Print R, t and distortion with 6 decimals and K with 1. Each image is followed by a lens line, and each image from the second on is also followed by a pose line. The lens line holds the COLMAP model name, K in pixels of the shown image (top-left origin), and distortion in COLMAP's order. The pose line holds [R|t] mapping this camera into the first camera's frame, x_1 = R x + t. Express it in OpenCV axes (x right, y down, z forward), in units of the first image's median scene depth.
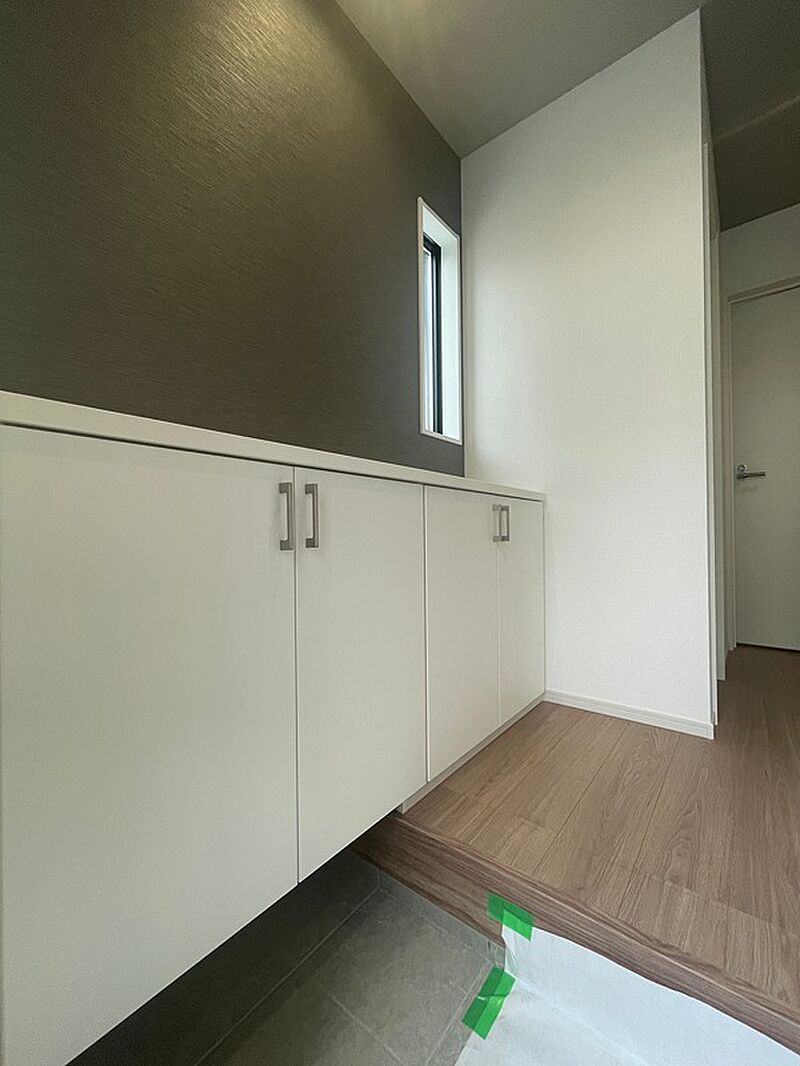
lens RADIAL K [[432.0, 0, 401.8], [0, 432.0, 534.3], [0, 0, 1]] dist [-0.002320, 0.000004]
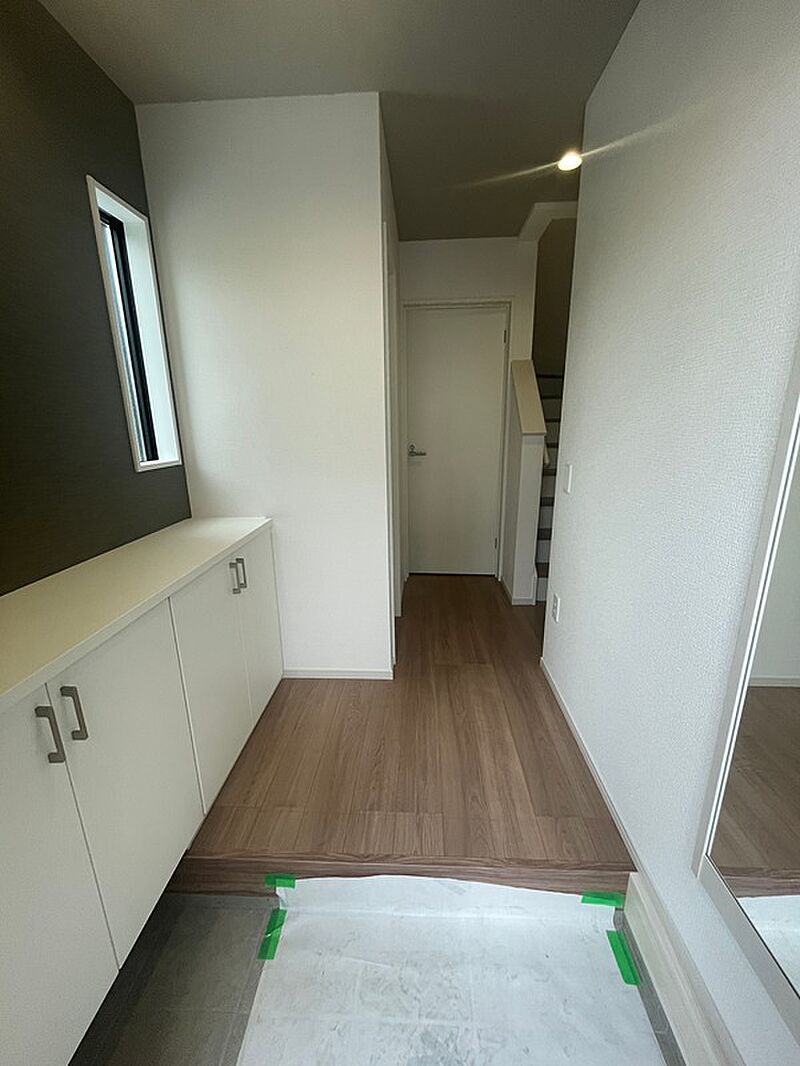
lens RADIAL K [[432.0, 0, 402.9], [0, 432.0, 533.1], [0, 0, 1]] dist [-0.002320, 0.000004]
pose [[0.806639, -0.148491, 0.572087, -0.071528], [0.002285, 0.968702, 0.248215, -0.542810], [-0.591040, -0.198913, 0.781732, -0.164648]]
